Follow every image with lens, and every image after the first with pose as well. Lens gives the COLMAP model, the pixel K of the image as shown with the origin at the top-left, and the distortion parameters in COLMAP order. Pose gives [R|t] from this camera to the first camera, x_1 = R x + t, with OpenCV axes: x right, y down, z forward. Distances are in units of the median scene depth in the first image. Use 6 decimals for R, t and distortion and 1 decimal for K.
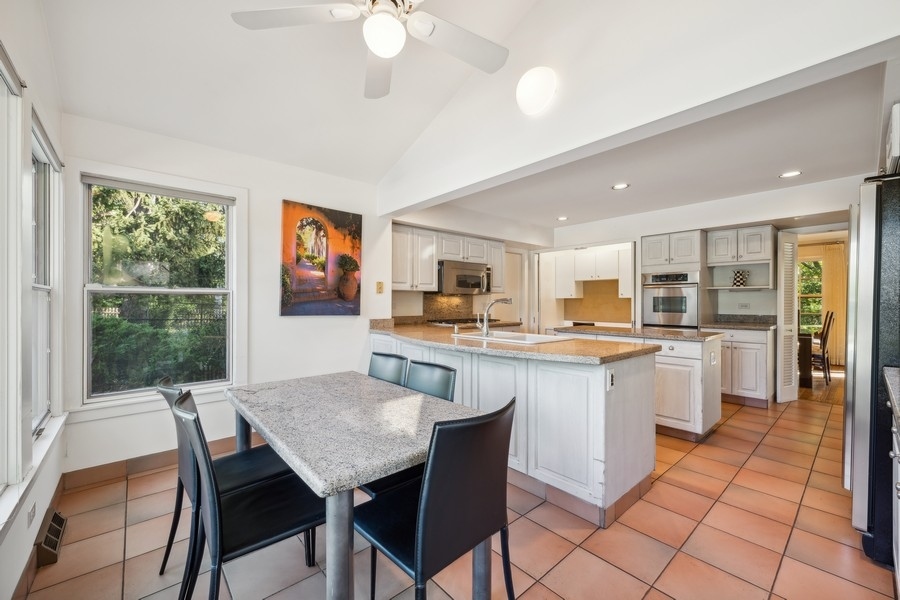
lens RADIAL K [[360.1, 0, 449.9], [0, 360.1, 301.8], [0, 0, 1]] dist [0.000035, 0.000024]
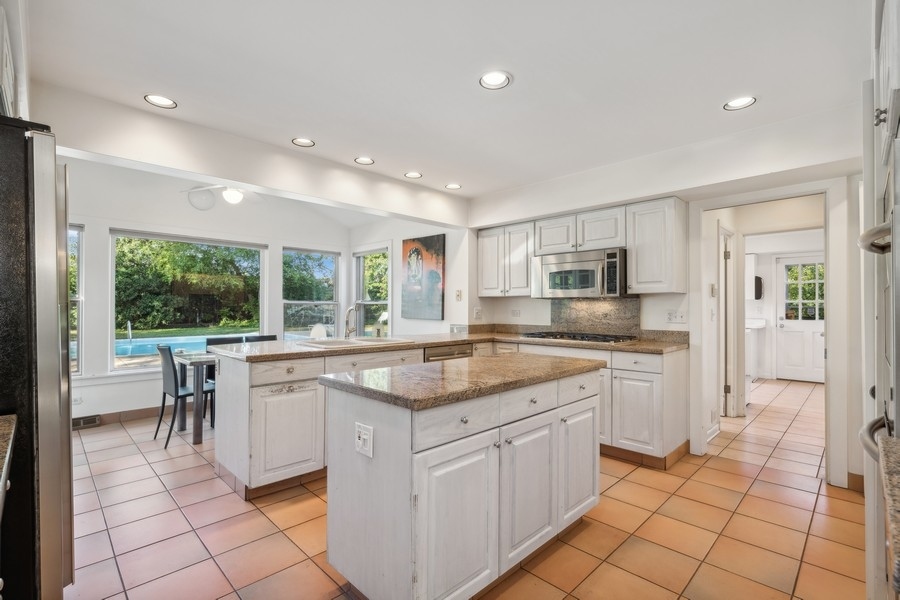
lens RADIAL K [[412.8, 0, 450.4], [0, 412.8, 305.5], [0, 0, 1]] dist [-0.000414, -0.000035]
pose [[0.068909, -0.007941, -0.997591, 1.101541], [-0.001712, 0.999966, -0.008078, 0.001166], [0.997621, 0.002265, 0.068894, 0.947810]]
